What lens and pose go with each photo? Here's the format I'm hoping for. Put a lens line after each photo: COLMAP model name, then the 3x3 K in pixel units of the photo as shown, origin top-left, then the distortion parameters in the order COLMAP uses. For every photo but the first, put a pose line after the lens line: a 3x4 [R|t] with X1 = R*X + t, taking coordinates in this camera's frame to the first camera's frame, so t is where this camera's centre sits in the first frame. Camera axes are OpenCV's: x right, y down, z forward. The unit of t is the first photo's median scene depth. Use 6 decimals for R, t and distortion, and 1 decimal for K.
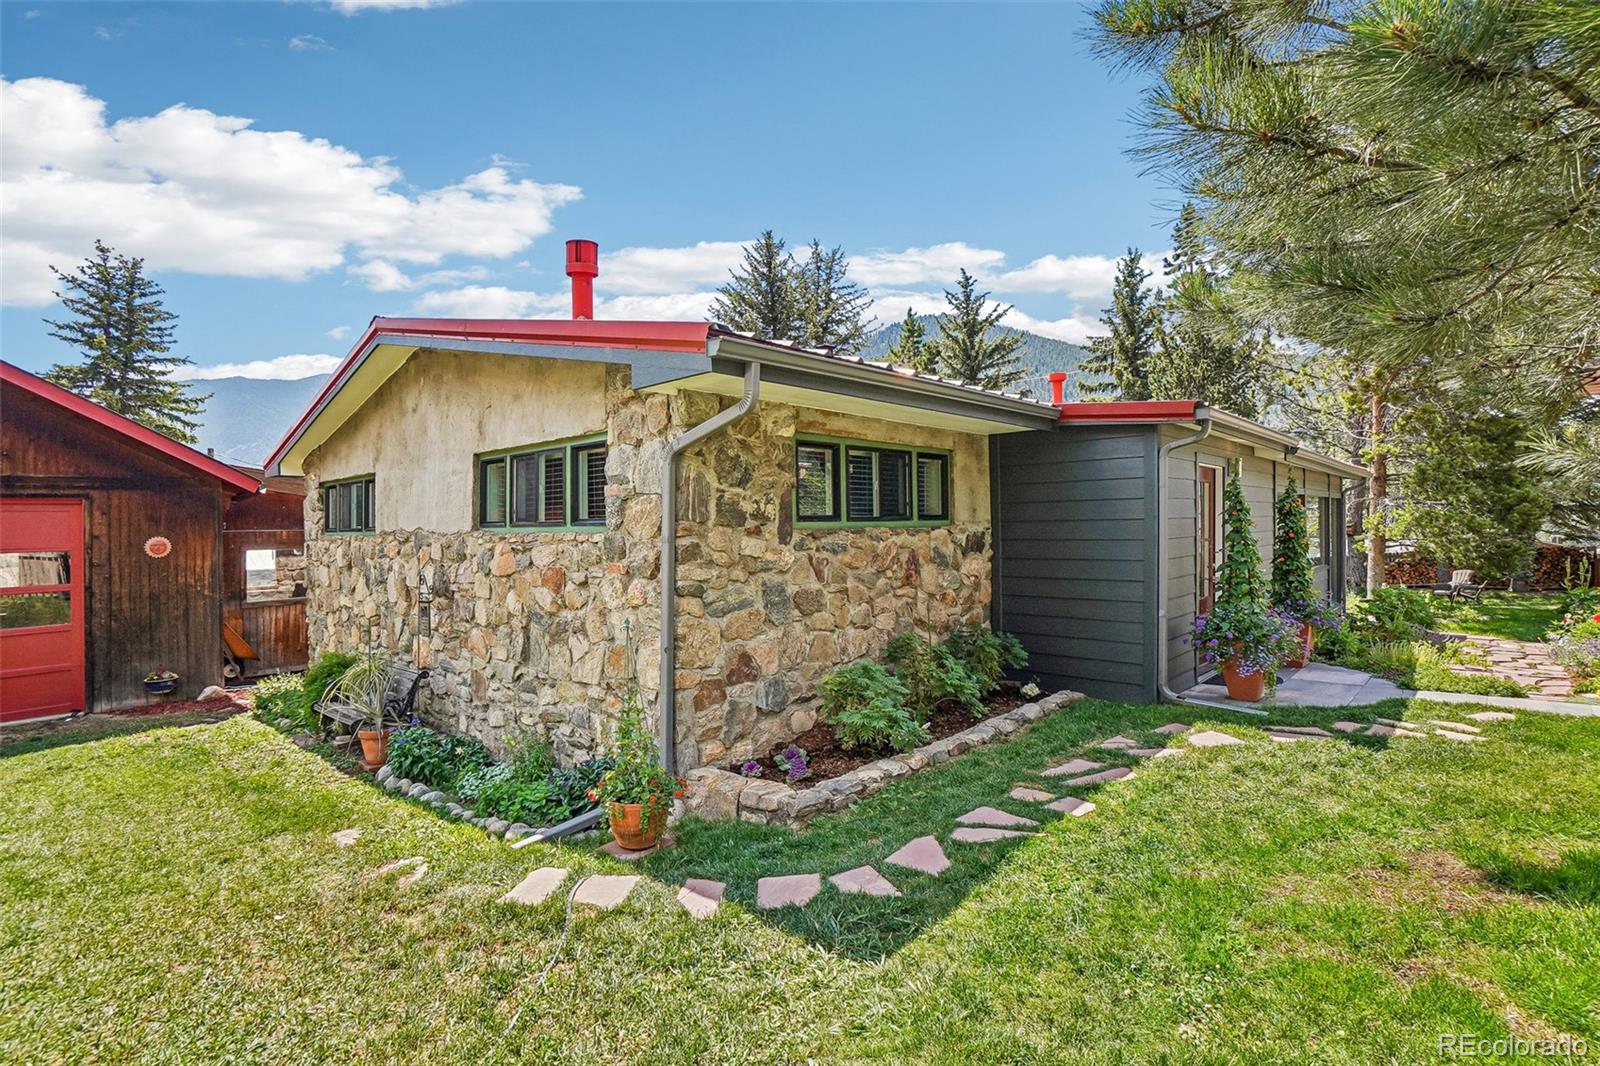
lens RADIAL K [[761.0, 0, 797.7], [0, 761.0, 518.8], [0, 0, 1]] dist [-0.070911, 0.026703]
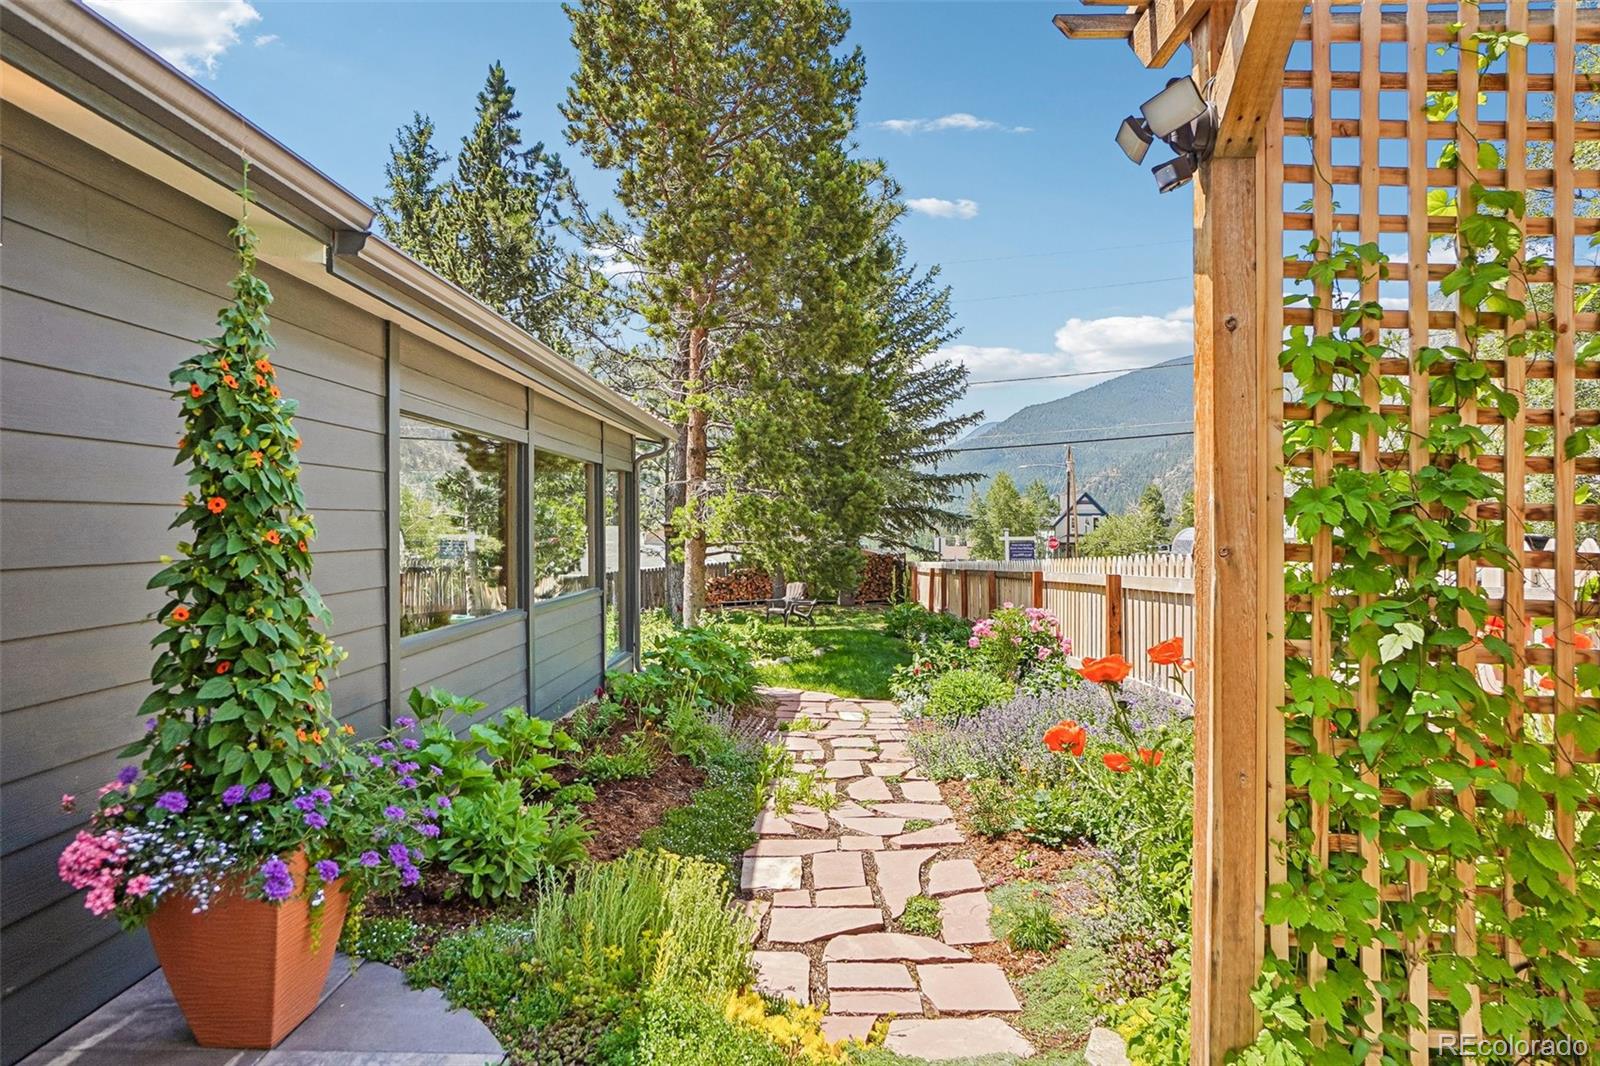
lens RADIAL K [[880.7, 0, 800.0], [0, 880.7, 533.0], [0, 0, 1]] dist [-0.000092, -0.000023]
pose [[0.740097, 0.004204, 0.672487, 0.617101], [-0.008939, 0.999954, 0.003586, 0.027964], [-0.672441, -0.008666, 0.740100, 0.659530]]
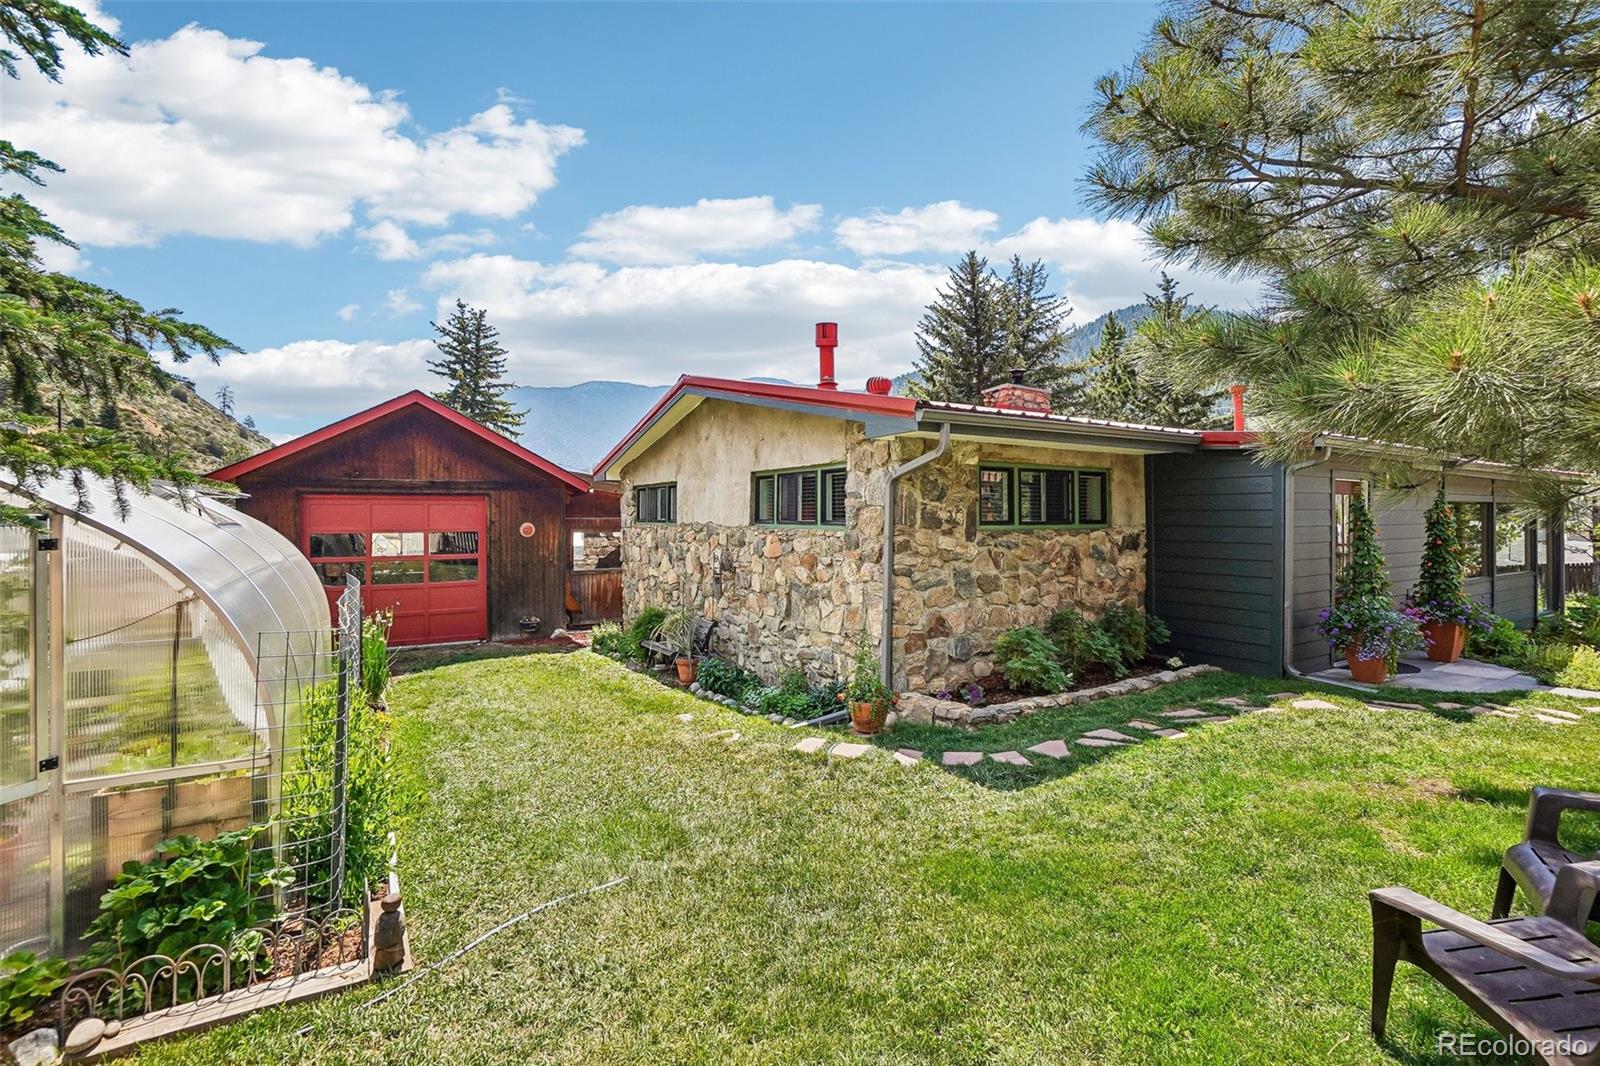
lens RADIAL K [[710.7, 0, 780.5], [0, 710.7, 485.7], [0, 0, 1]] dist [-0.038786, 0.000242]
pose [[0.952991, 0.001834, -0.302992, 0.037540], [-0.010995, 0.999532, -0.028534, -0.023528], [0.302798, 0.030524, 0.952566, -0.298312]]
